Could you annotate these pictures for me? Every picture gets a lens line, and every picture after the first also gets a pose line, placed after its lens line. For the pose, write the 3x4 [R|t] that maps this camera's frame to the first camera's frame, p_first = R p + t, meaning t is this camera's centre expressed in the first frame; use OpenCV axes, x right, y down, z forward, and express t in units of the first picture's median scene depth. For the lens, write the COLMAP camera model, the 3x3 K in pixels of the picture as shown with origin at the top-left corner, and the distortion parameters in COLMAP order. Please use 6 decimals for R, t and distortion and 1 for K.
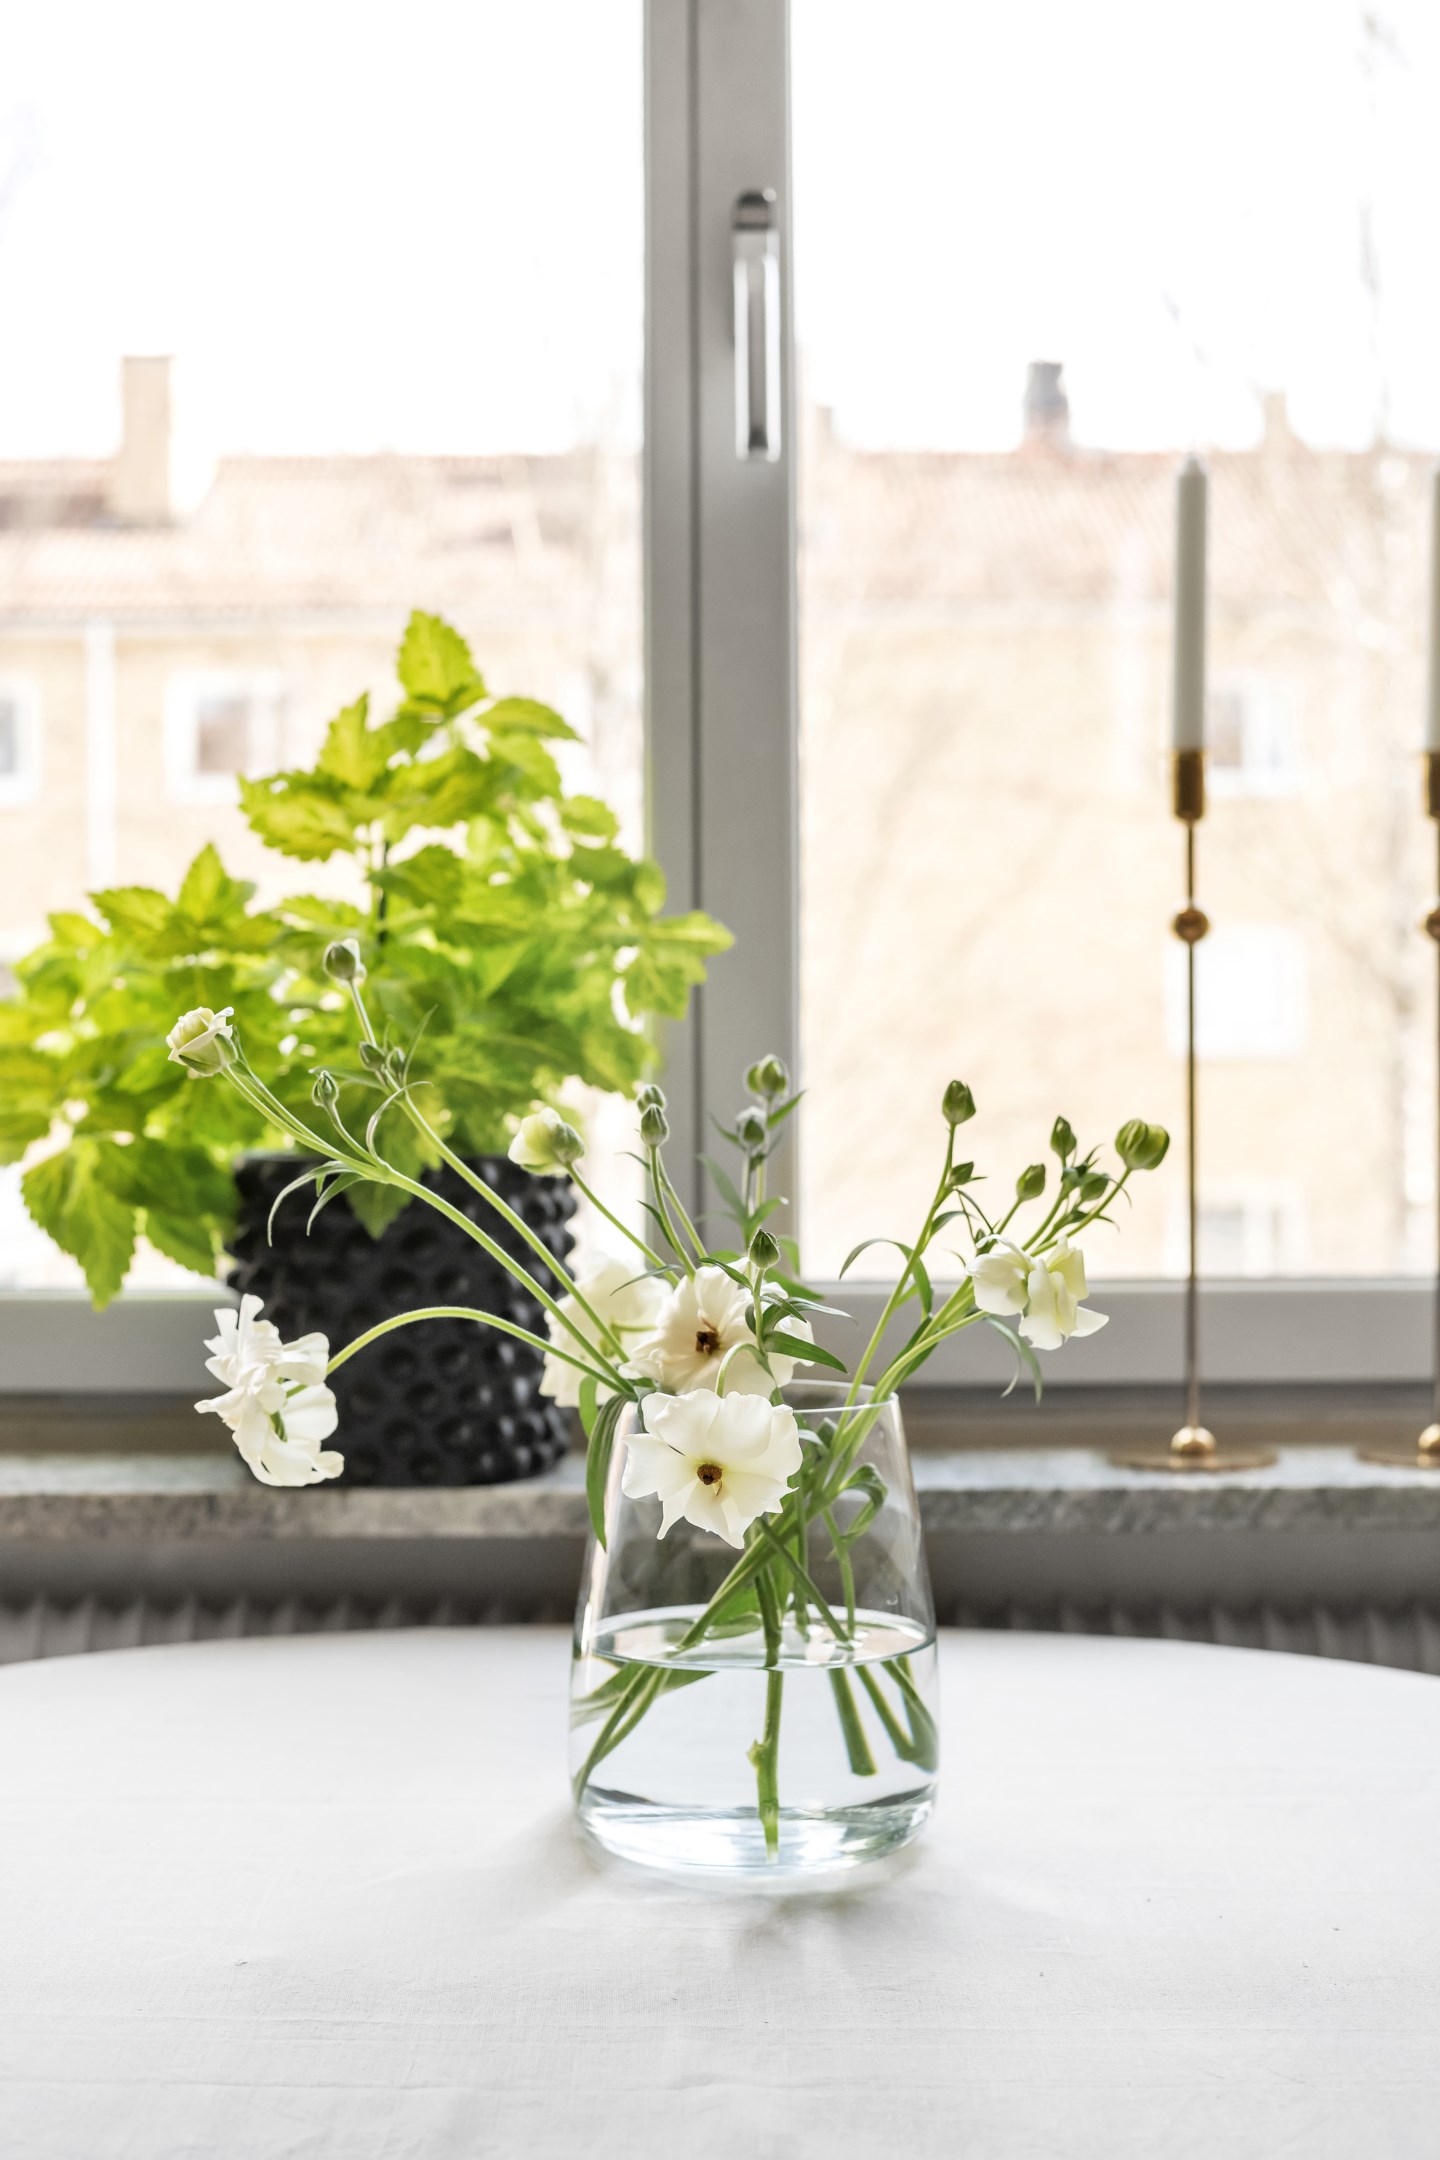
lens RADIAL K [[3057.8, 0, 720.0], [0, 3057.8, 1080.0], [0, 0, 1]] dist [-0.026980, -0.054875]
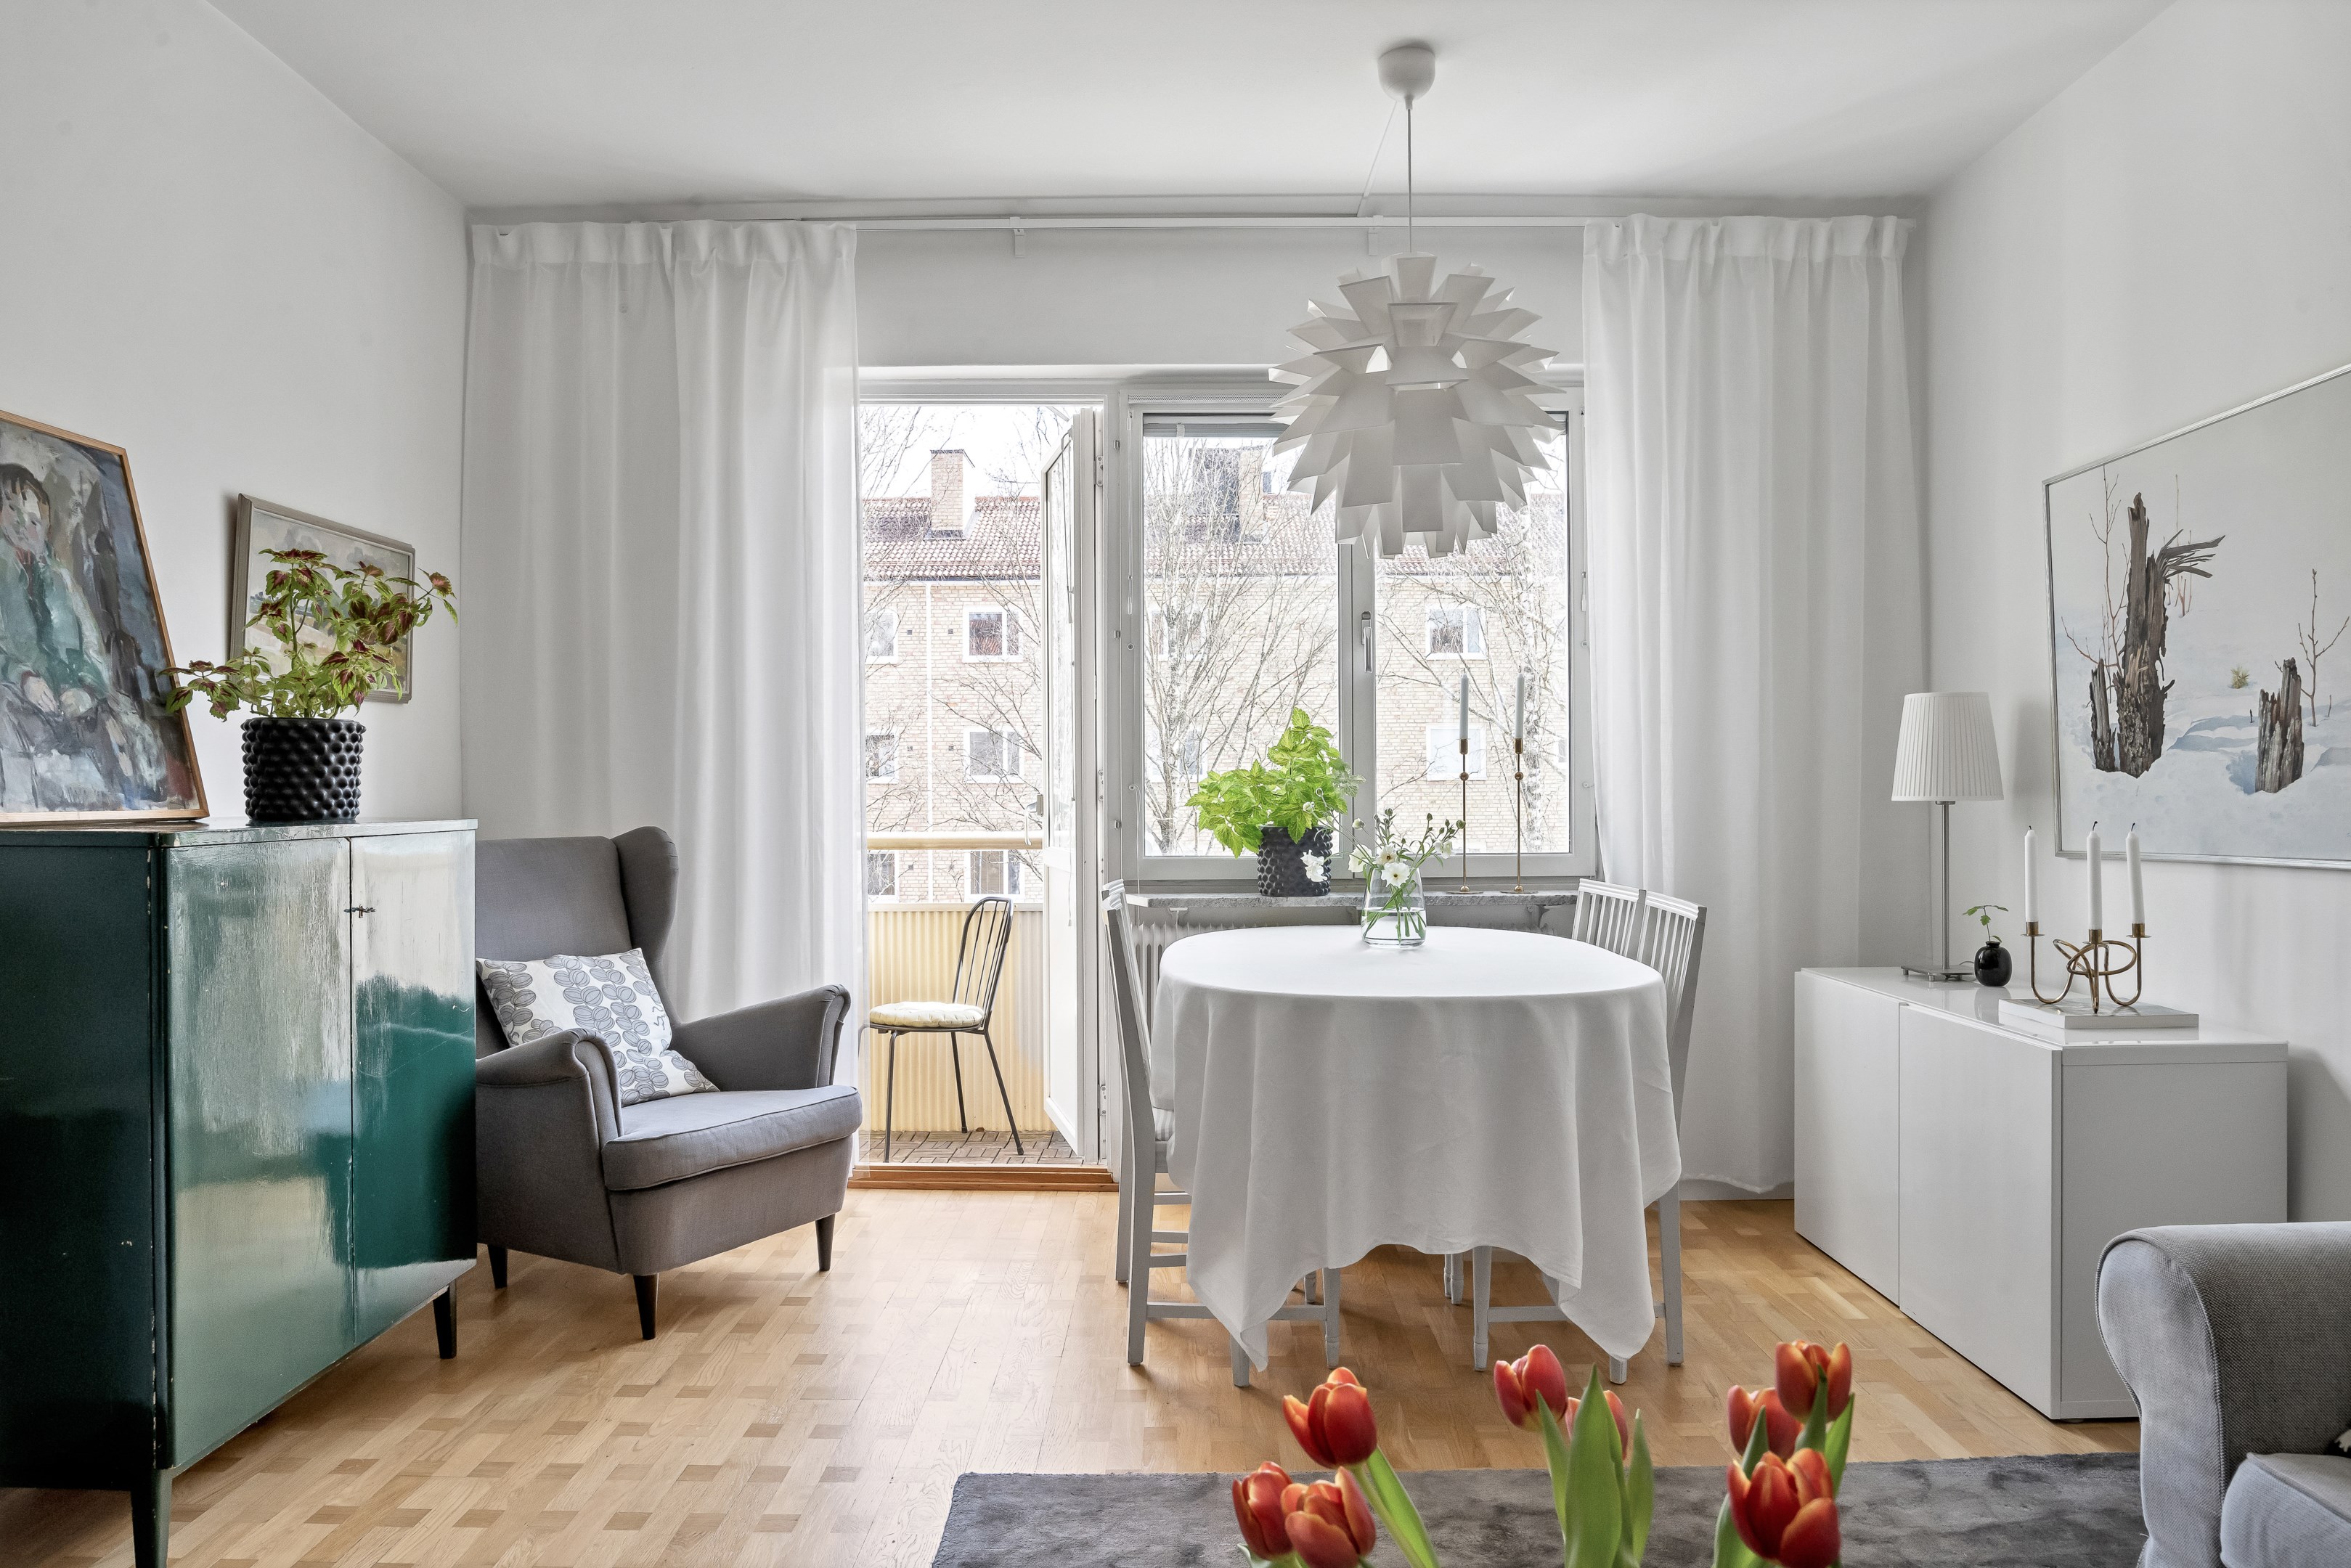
lens RADIAL K [[1635.8, 0, 1175.5], [0, 1635.8, 784.0], [0, 0, 1]] dist [-0.000093, -0.000013]
pose [[0.999995, 0.003119, 0.000528, -0.291533], [-0.003116, 0.999980, -0.005429, -0.026464], [-0.000545, 0.005427, 0.999985, -1.511330]]
